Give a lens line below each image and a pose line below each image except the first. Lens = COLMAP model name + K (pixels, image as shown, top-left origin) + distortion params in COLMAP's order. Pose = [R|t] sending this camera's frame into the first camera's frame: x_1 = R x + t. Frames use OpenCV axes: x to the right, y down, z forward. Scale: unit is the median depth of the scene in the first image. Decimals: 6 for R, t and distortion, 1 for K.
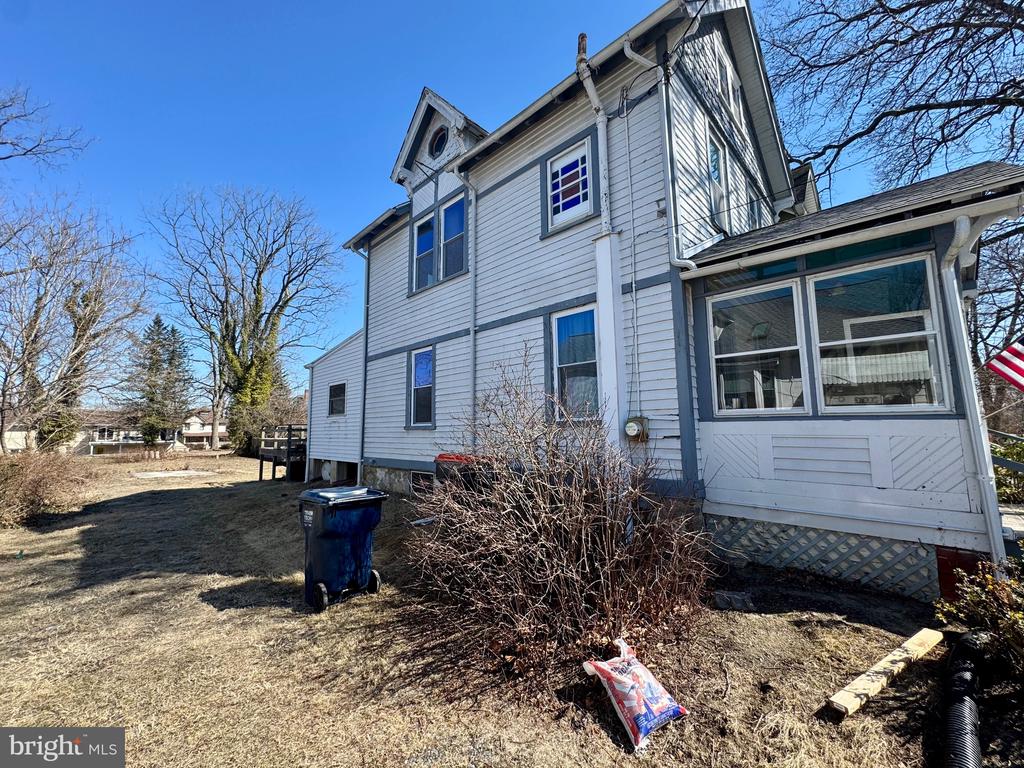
lens RADIAL K [[410.4, 0, 516.4], [0, 410.4, 385.3], [0, 0, 1]] dist [-0.000986, 0.000176]
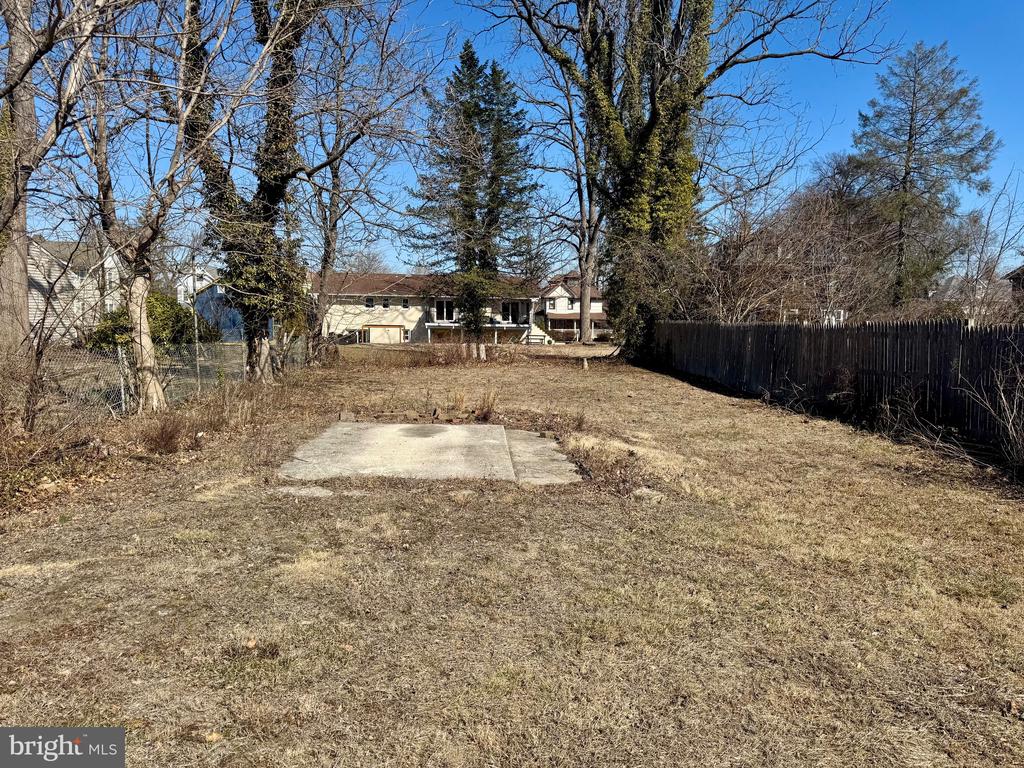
lens RADIAL K [[710.5, 0, 512.0], [0, 710.5, 384.0], [0, 0, 1]] dist [0.084771, -0.098698]
pose [[0.738002, 0.078953, -0.670164, -0.271616], [0.058955, 0.981790, 0.180588, 0.054212], [0.672219, -0.172784, 0.719908, 0.387043]]
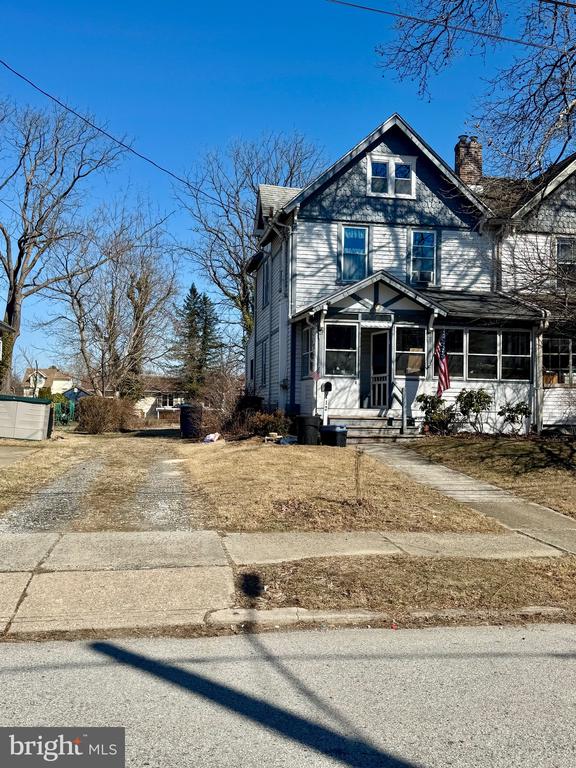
lens RADIAL K [[699.2, 0, 288.0], [0, 699.2, 384.0], [0, 0, 1]] dist [0.312619, -0.000170]
pose [[0.808351, 0.002222, -0.588696, 0.352406], [0.041460, 0.997295, 0.060693, -0.018439], [0.587239, -0.073469, 0.806072, -0.299789]]
